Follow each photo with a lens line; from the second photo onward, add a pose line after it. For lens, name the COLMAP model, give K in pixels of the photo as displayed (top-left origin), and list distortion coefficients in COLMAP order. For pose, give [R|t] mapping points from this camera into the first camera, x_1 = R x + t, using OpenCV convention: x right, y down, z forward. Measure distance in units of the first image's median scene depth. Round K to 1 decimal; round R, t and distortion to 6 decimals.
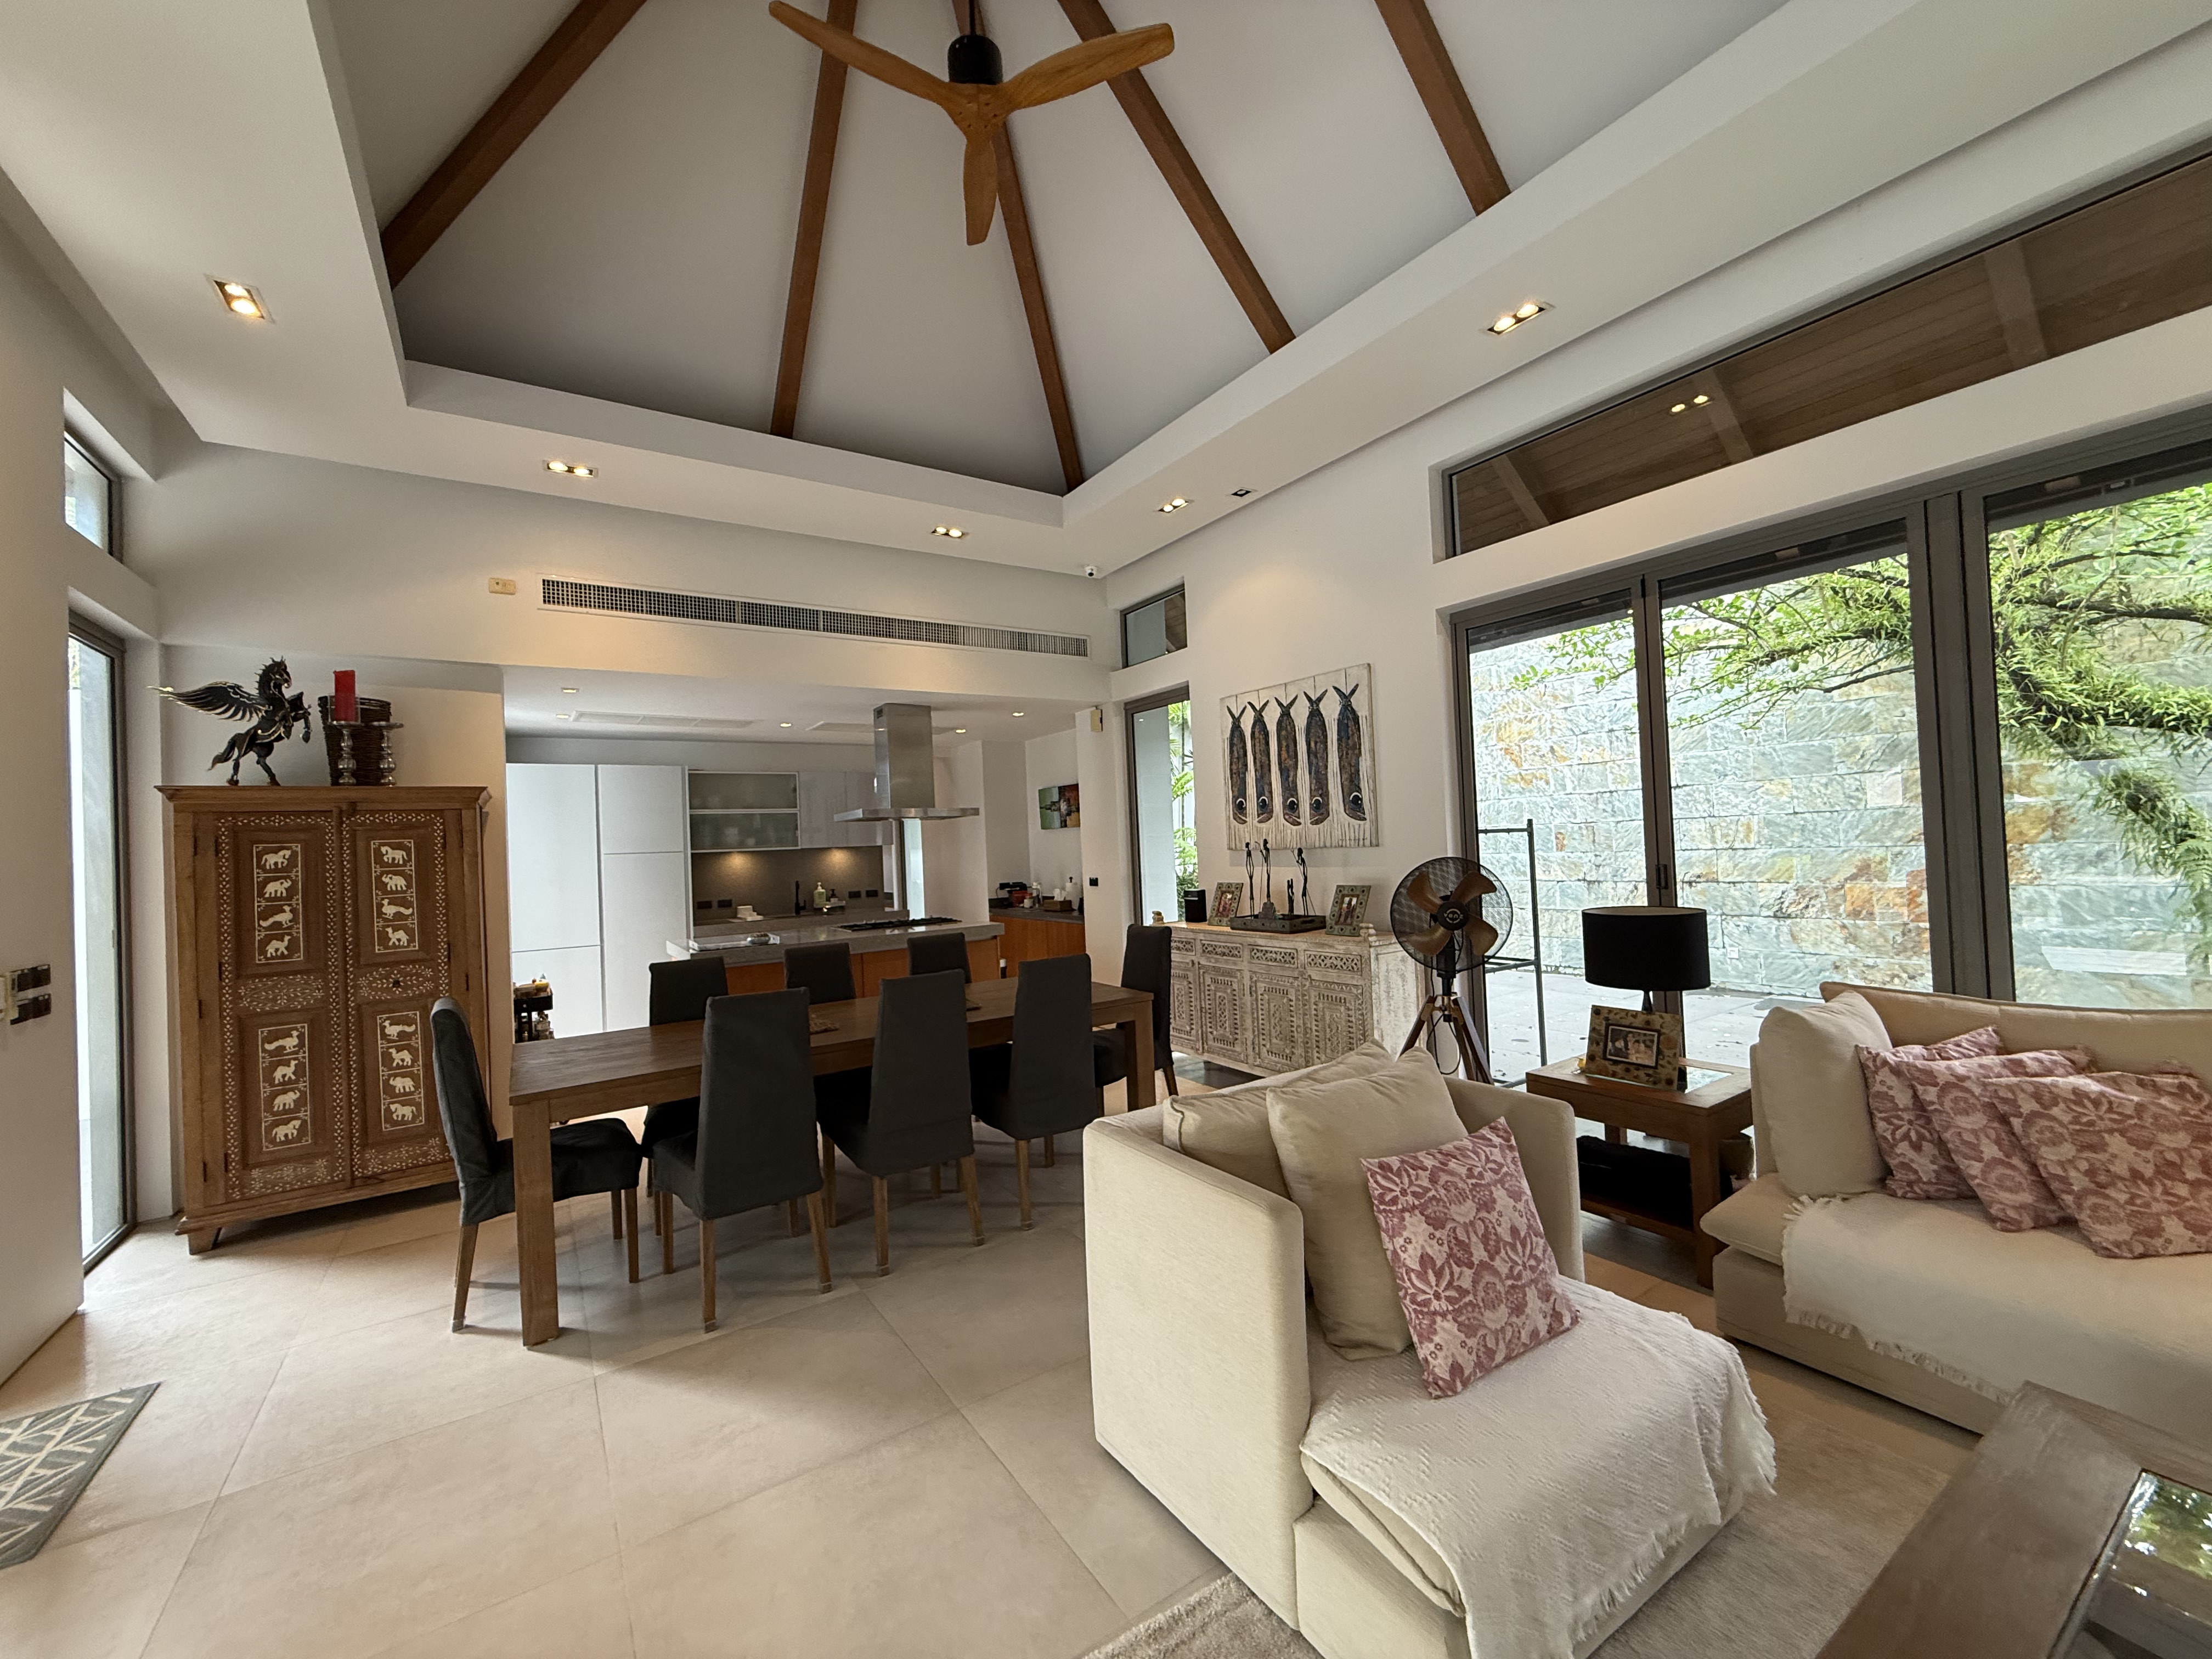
lens RADIAL K [[884.7, 0, 1106.7], [0, 884.7, 831.5], [0, 0, 1]] dist [0.001272, 0.000302]
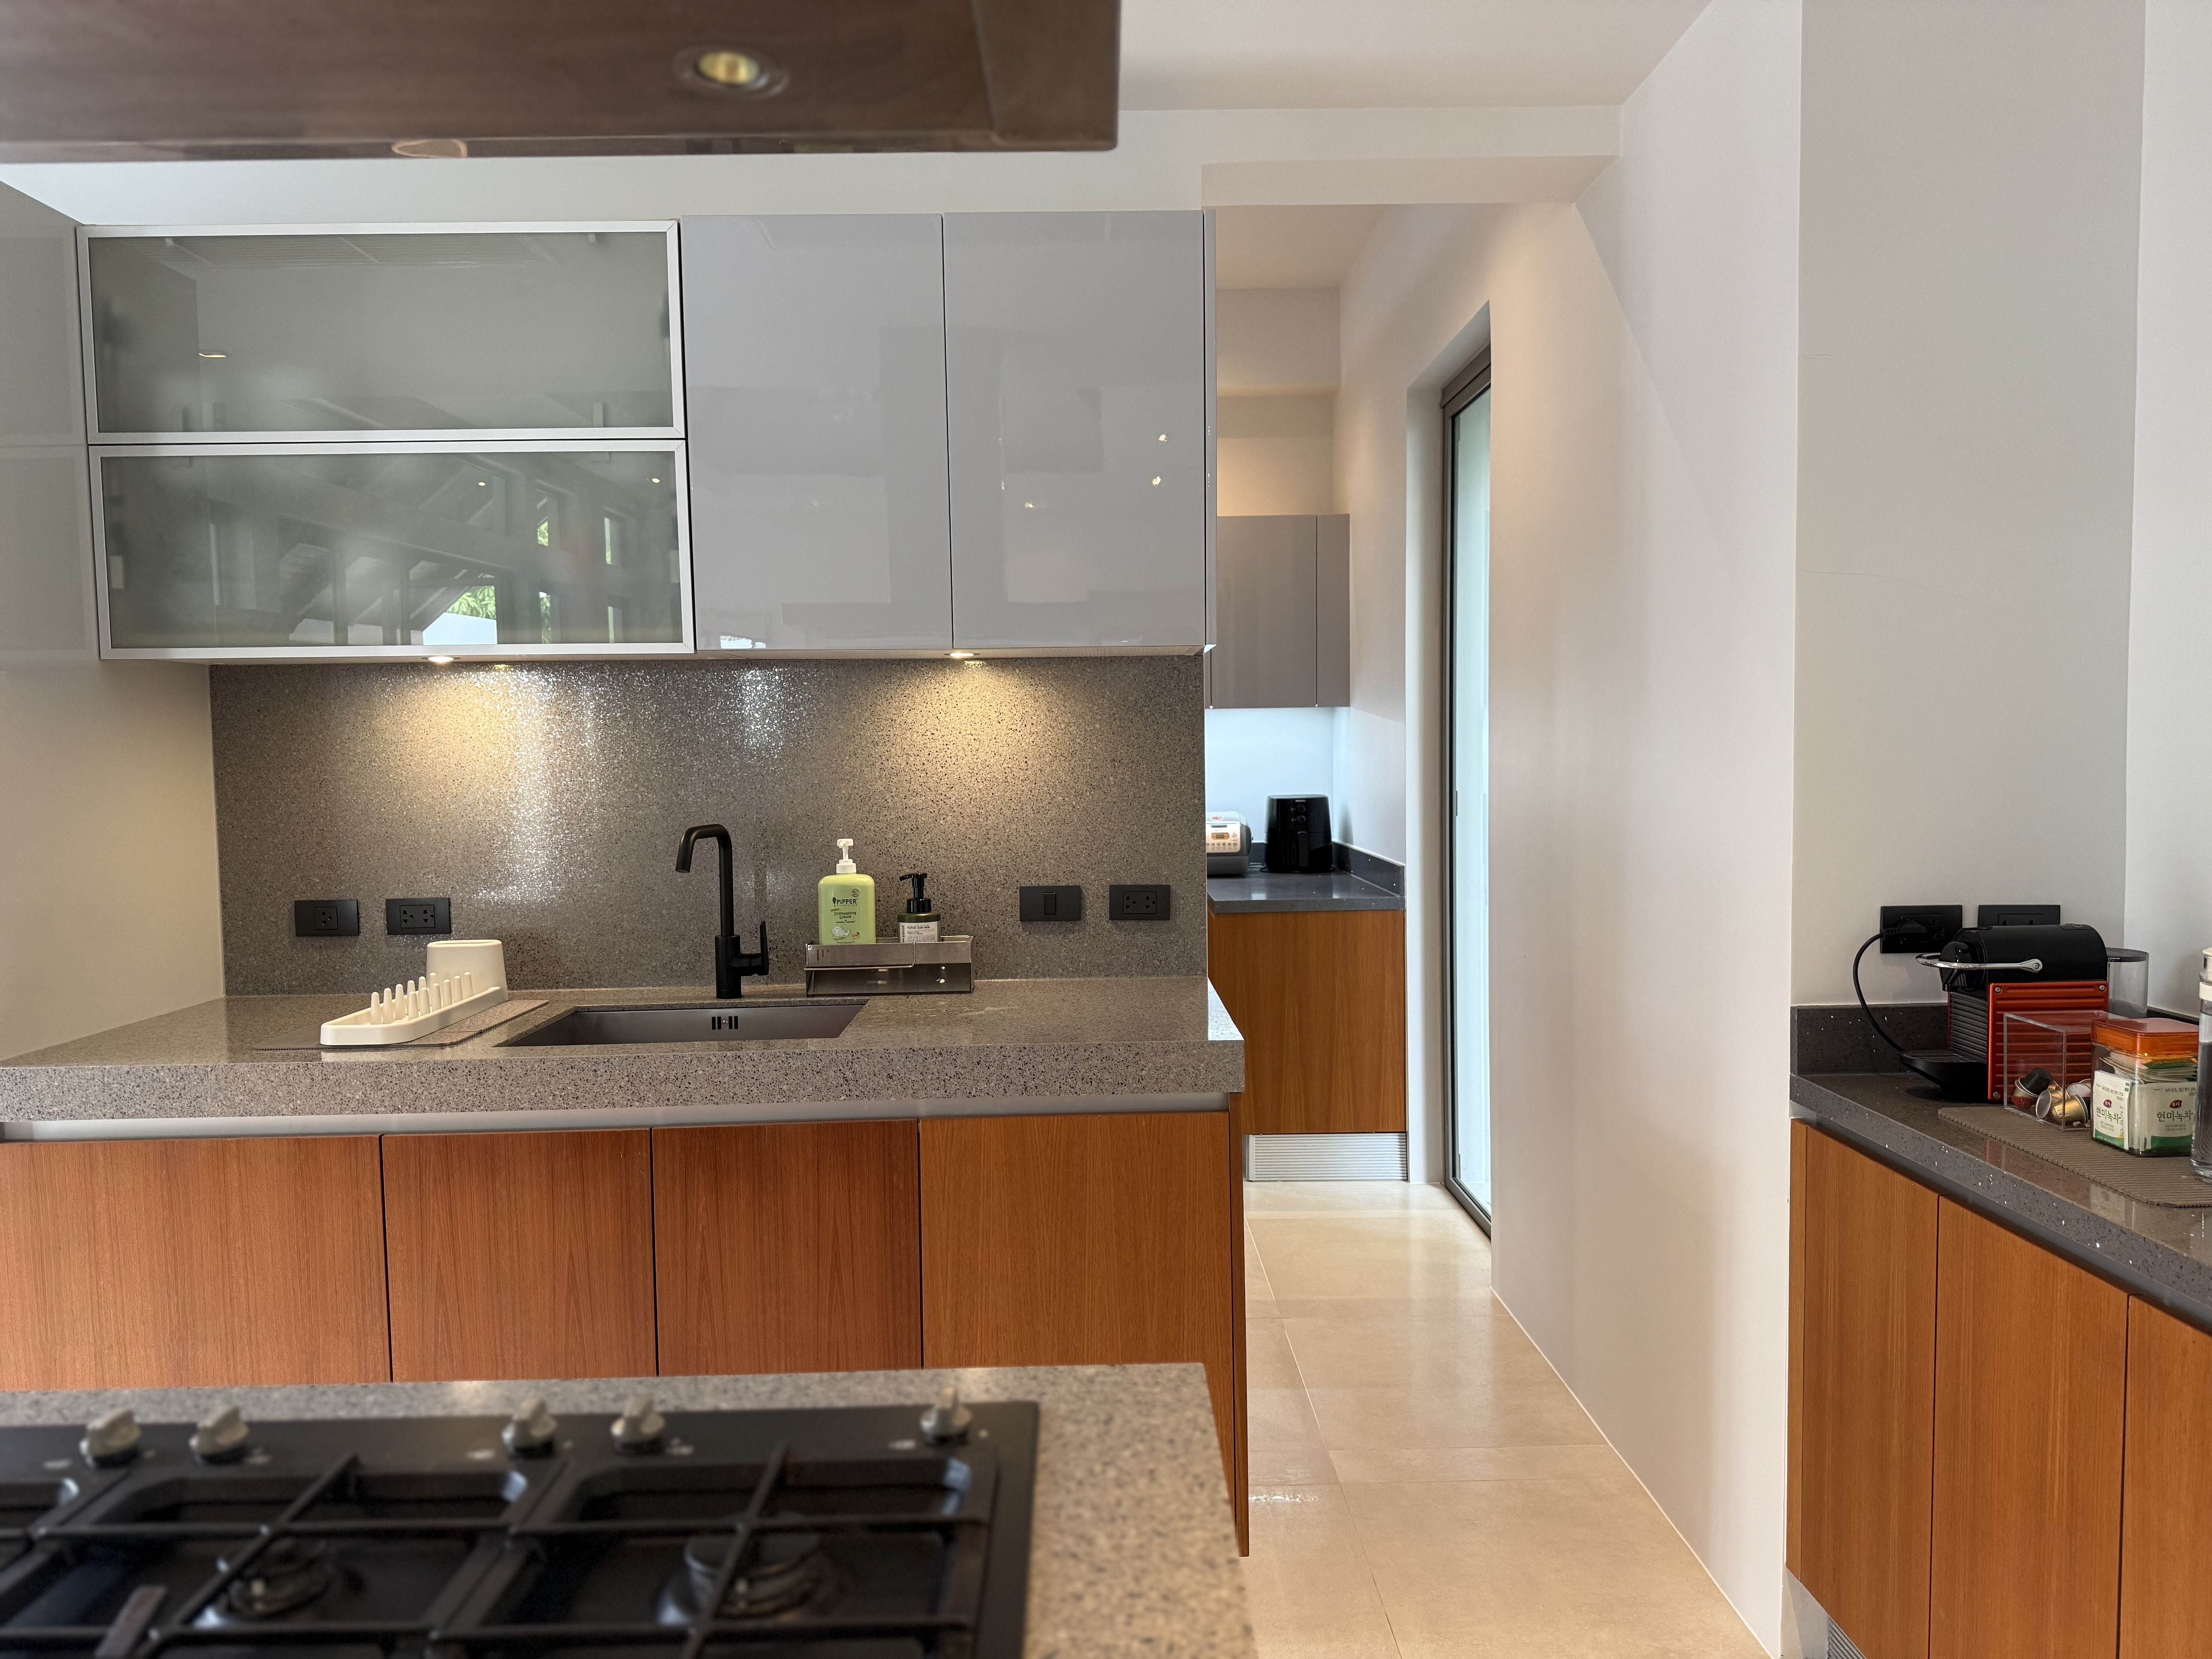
lens RADIAL K [[1565.7, 0, 1113.1], [0, 1565.7, 839.0], [0, 0, 1]] dist [0.003101, -0.012127]
pose [[0.848620, 0.064778, -0.525022, -0.216462], [-0.013989, 0.994875, 0.100137, 0.052102], [0.528818, -0.077634, 0.845177, 1.645951]]
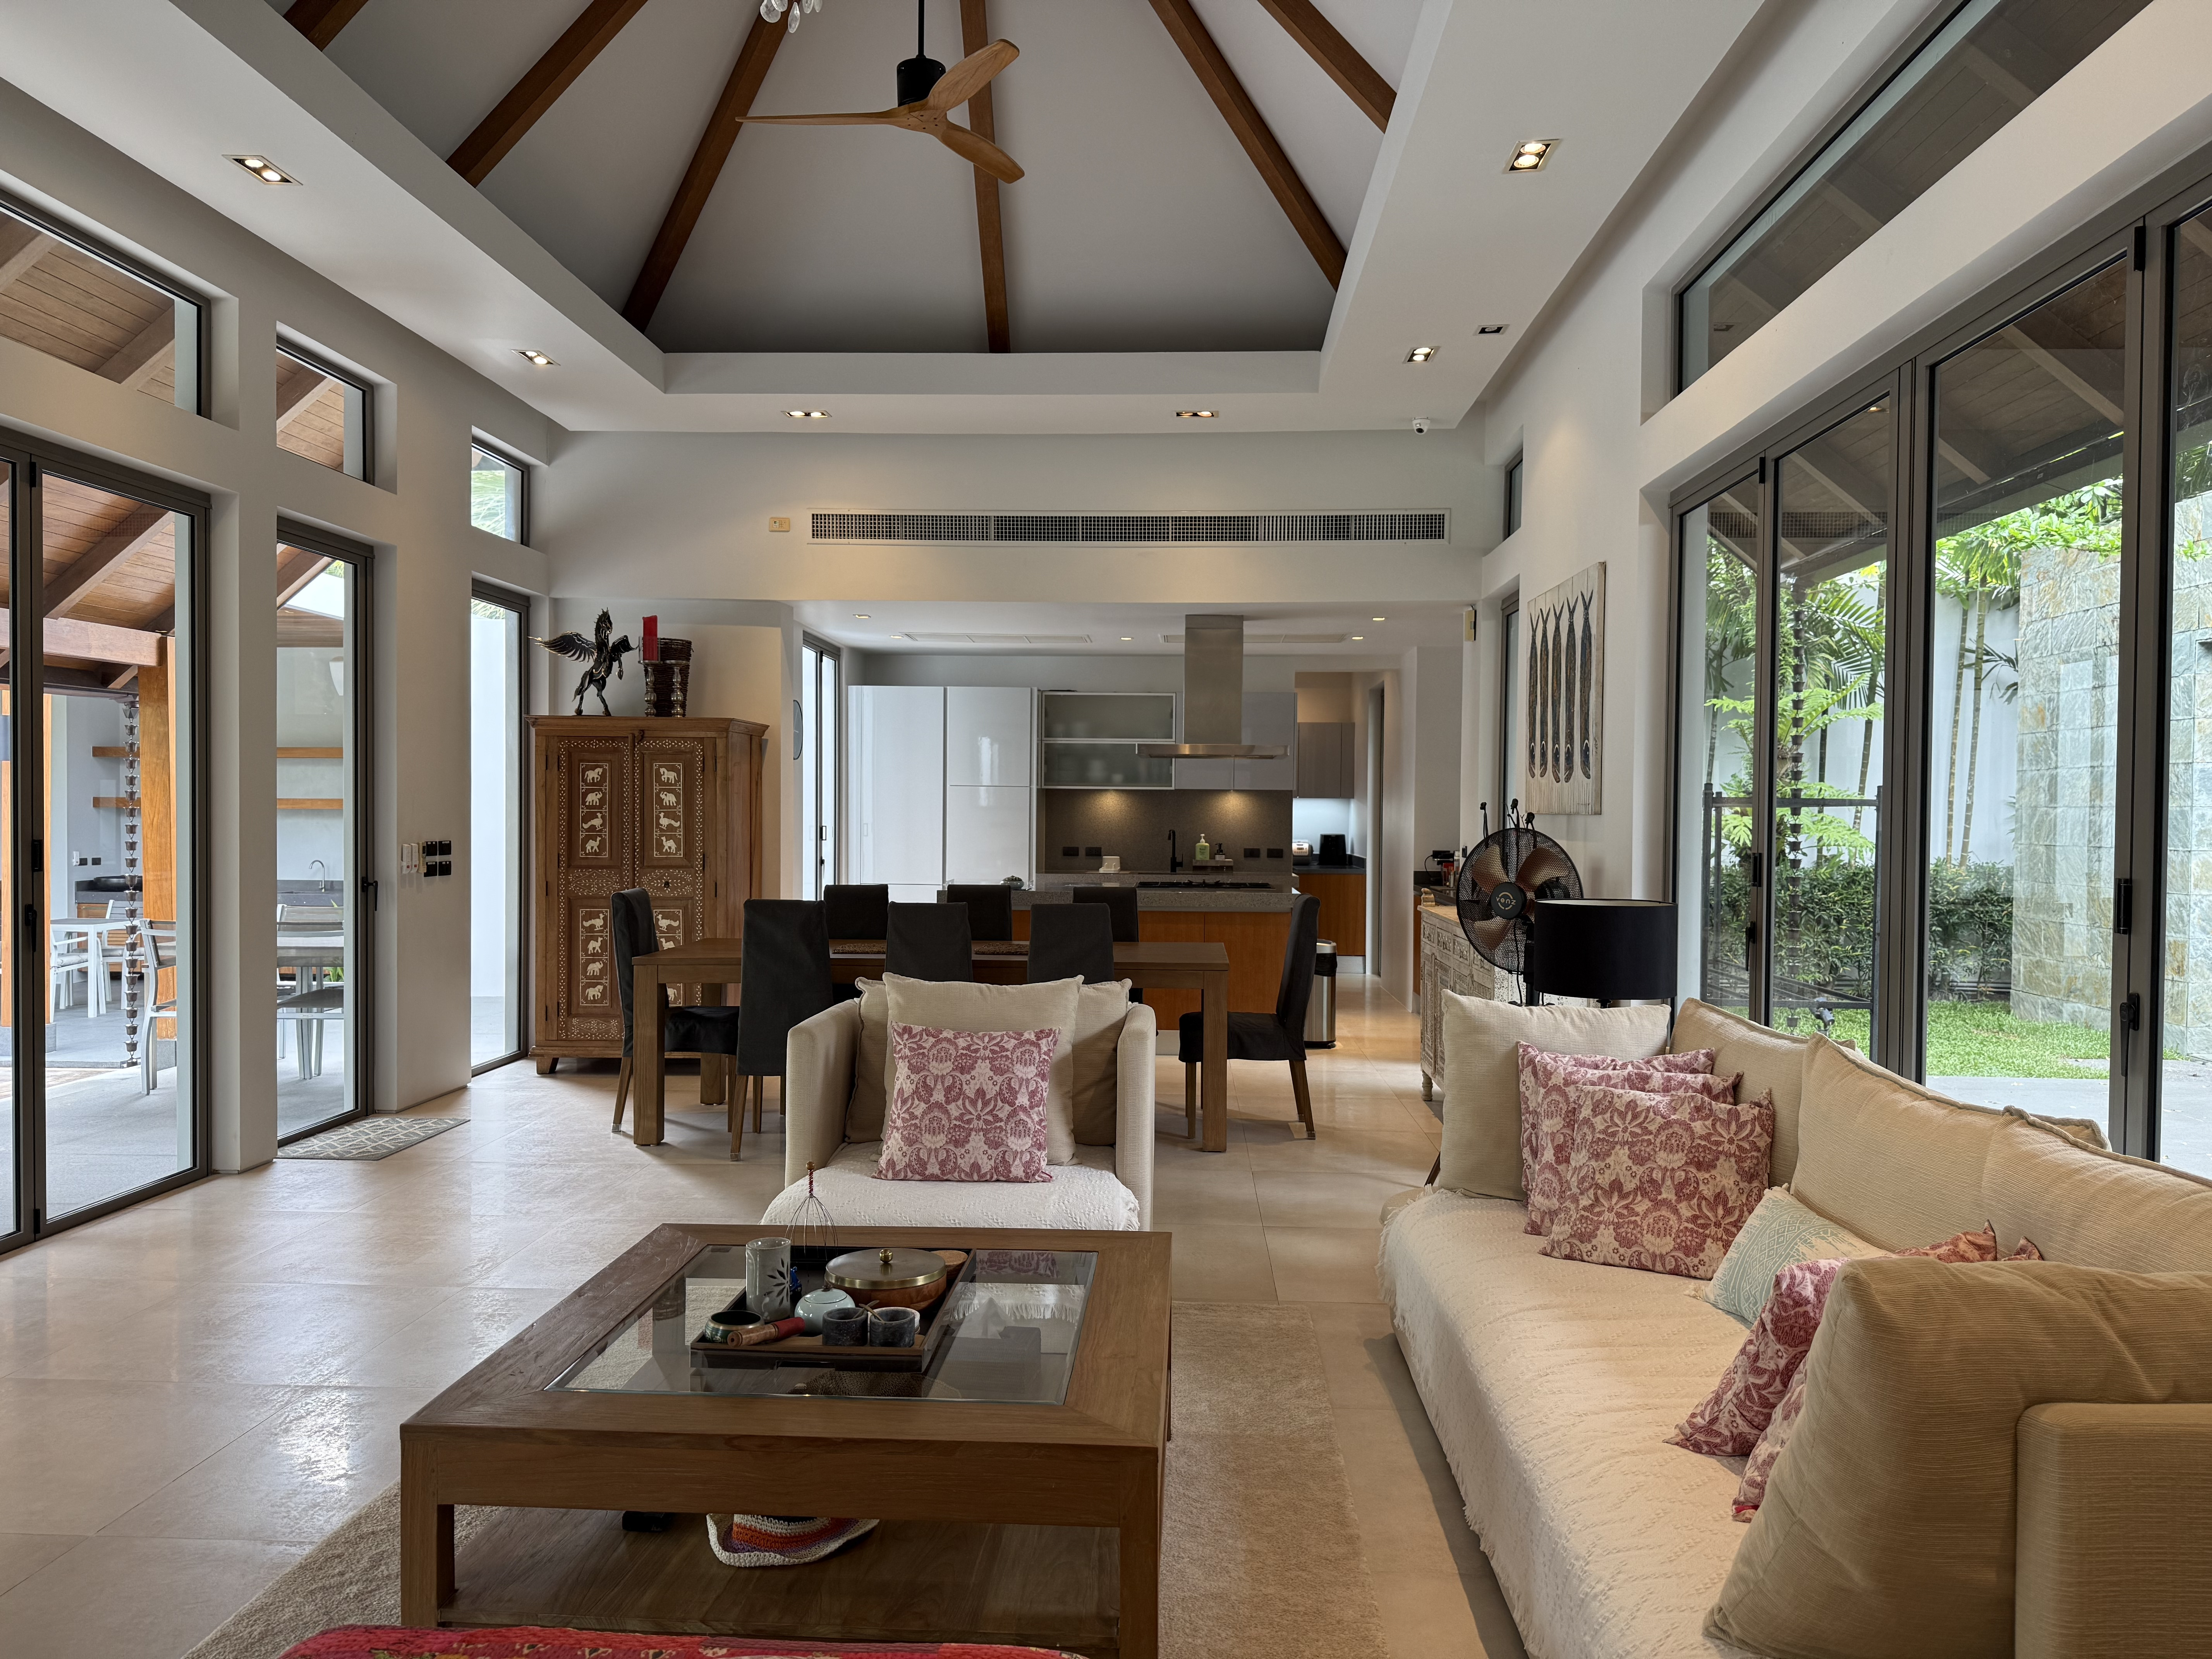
lens RADIAL K [[1558.5, 0, 1108.3], [0, 1558.5, 832.8], [0, 0, 1]] dist [0.140026, -0.202275]
pose [[0.807450, 0.059206, -0.586958, 0.918005], [-0.034542, 0.997989, 0.053148, -0.029327], [0.588924, -0.022640, 0.807871, -0.354314]]
